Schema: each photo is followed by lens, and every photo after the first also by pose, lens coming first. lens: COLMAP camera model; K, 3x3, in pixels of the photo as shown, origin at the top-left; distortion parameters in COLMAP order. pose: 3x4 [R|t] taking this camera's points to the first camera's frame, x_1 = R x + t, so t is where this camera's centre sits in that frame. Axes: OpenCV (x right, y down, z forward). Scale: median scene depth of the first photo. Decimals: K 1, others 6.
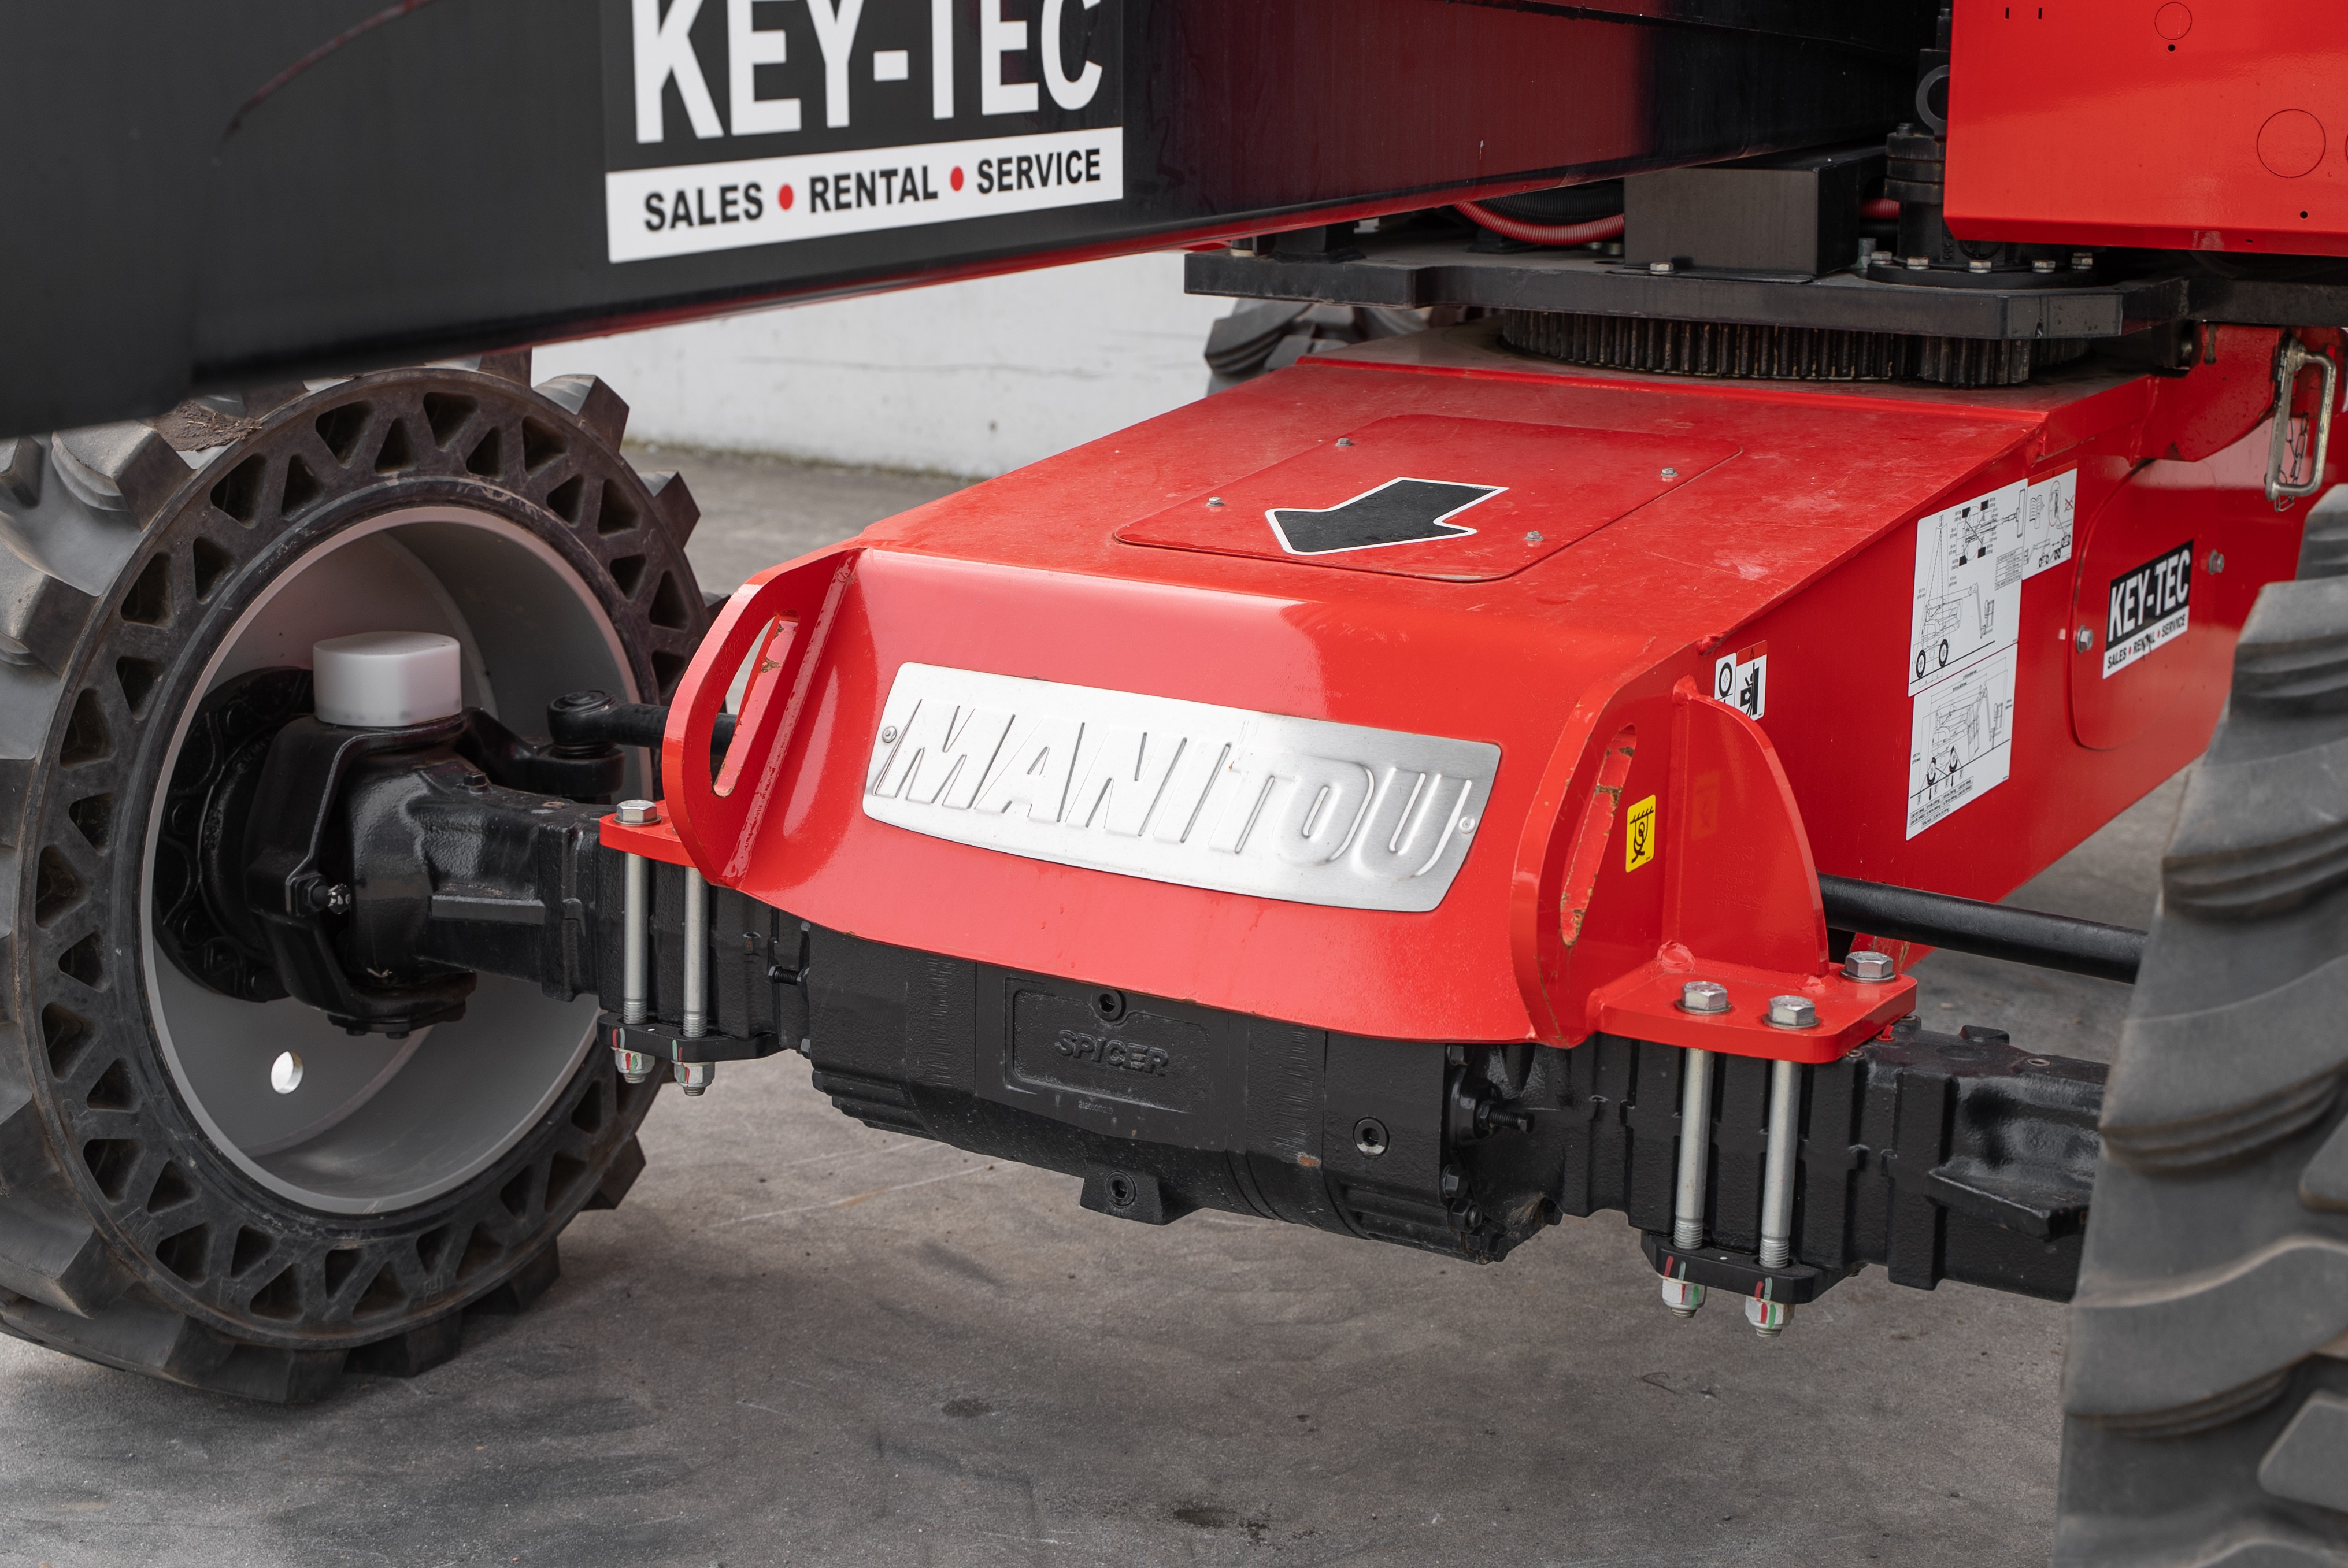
lens RADIAL K [[3381.5, 0, 1174.0], [0, 3381.5, 784.0], [0, 0, 1]] dist [-0.010225, -0.018298]
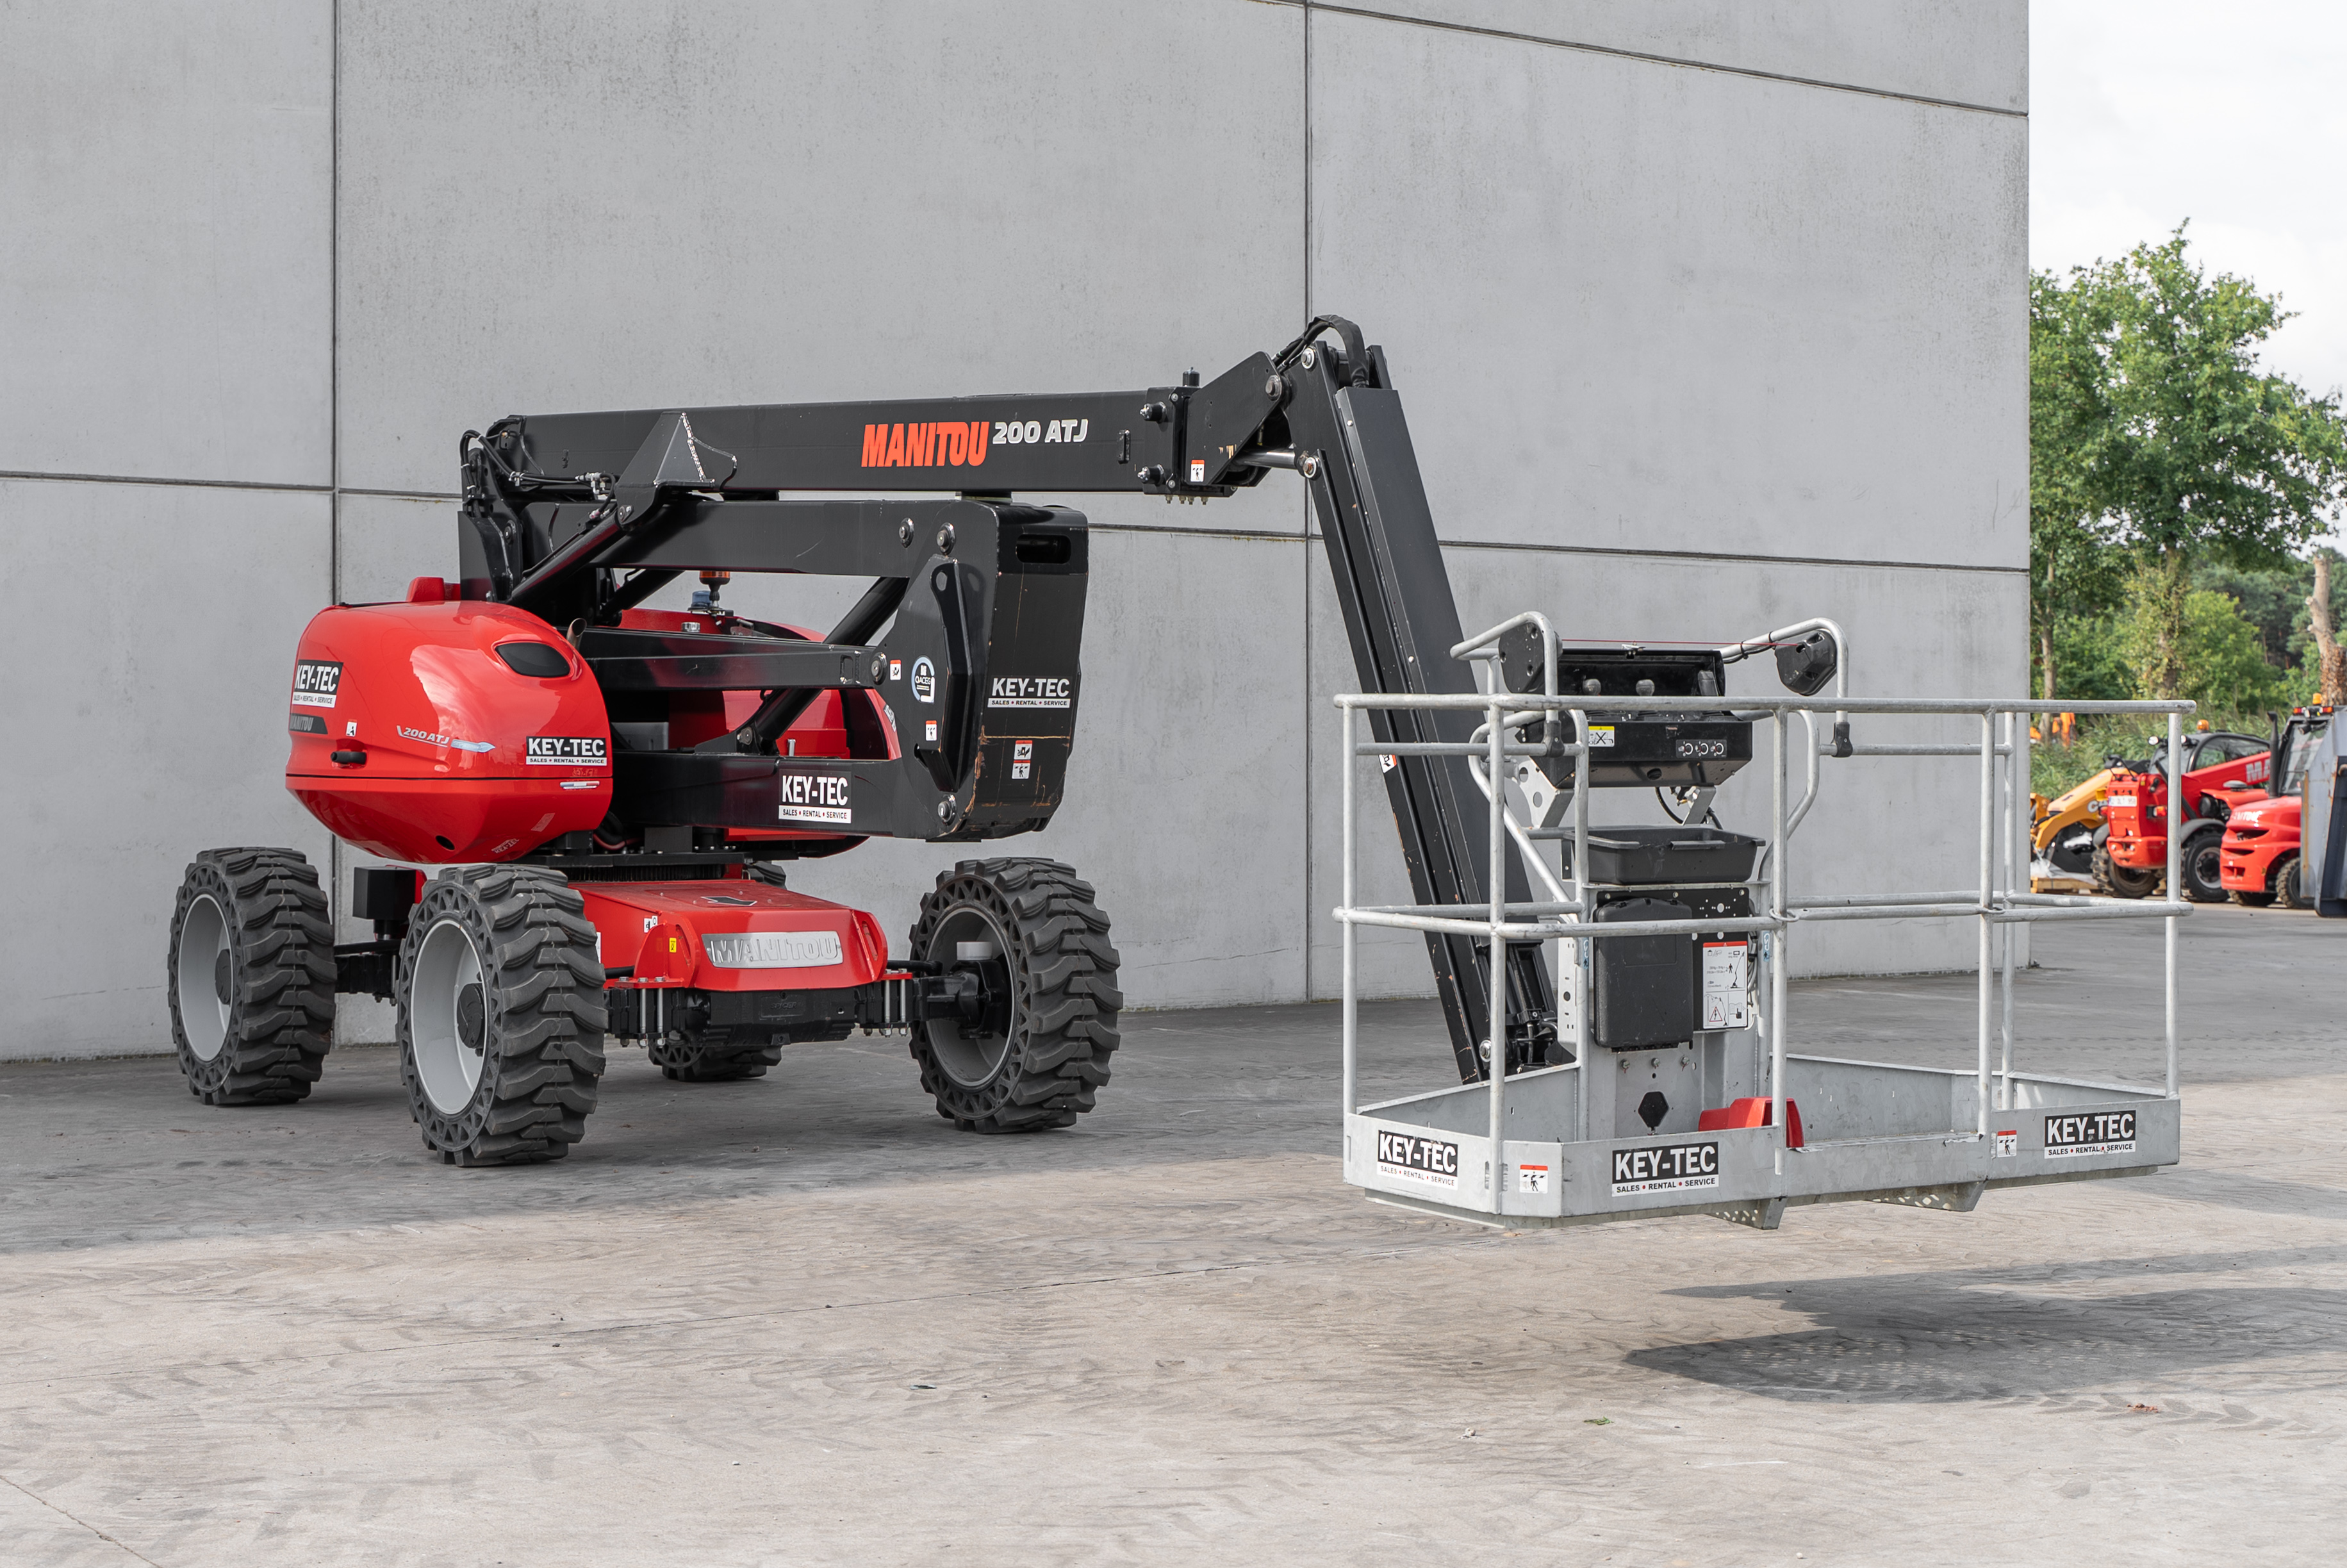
lens RADIAL K [[3663.6, 0, 1173.9], [0, 3663.6, 758.0], [0, 0, 1]] dist [-0.007449, -0.003391]
pose [[0.405191, -0.003784, 0.914224, -4.076684], [0.219903, 0.971036, -0.093443, 0.311943], [-0.887391, 0.238903, 0.394288, -1.421482]]
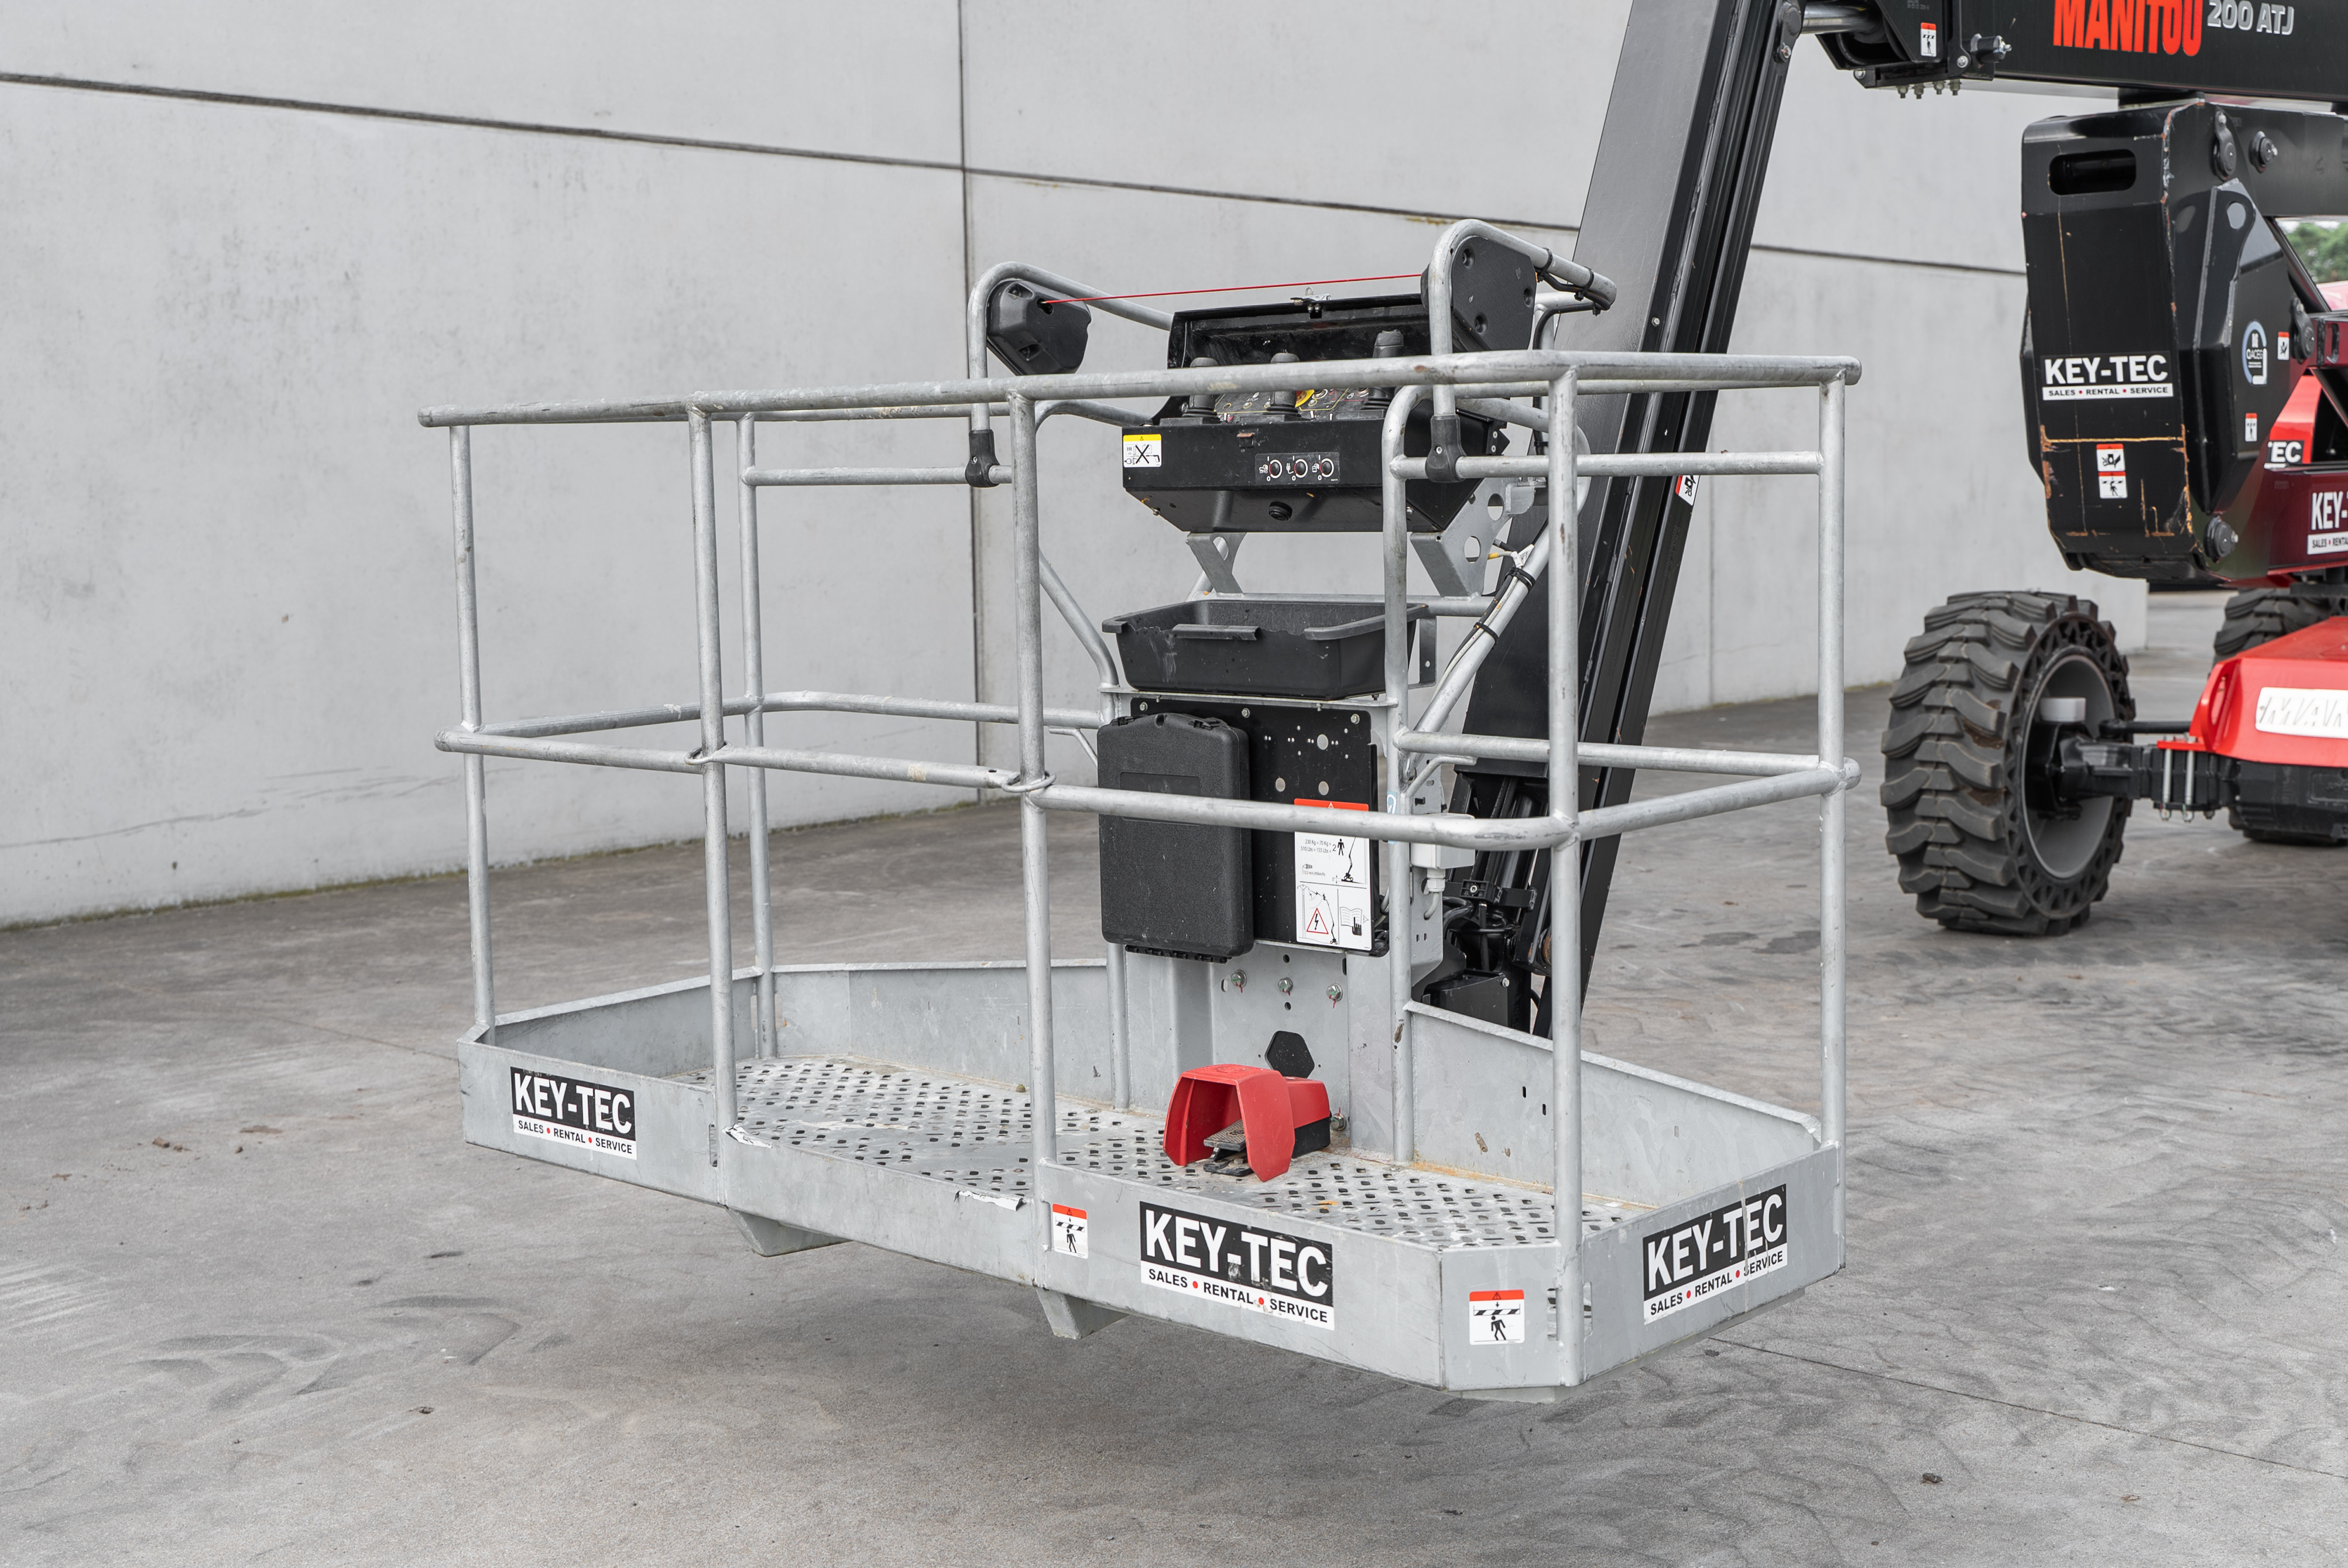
lens RADIAL K [[2903.5, 0, 1220.5], [0, 2903.5, 773.1], [0, 0, 1]] dist [-0.004783, 0.008732]
pose [[0.988938, -0.001478, -0.148321, -0.686354], [-0.018874, 0.990568, -0.135719, 0.467333], [0.147123, 0.137017, 0.979582, -2.025764]]
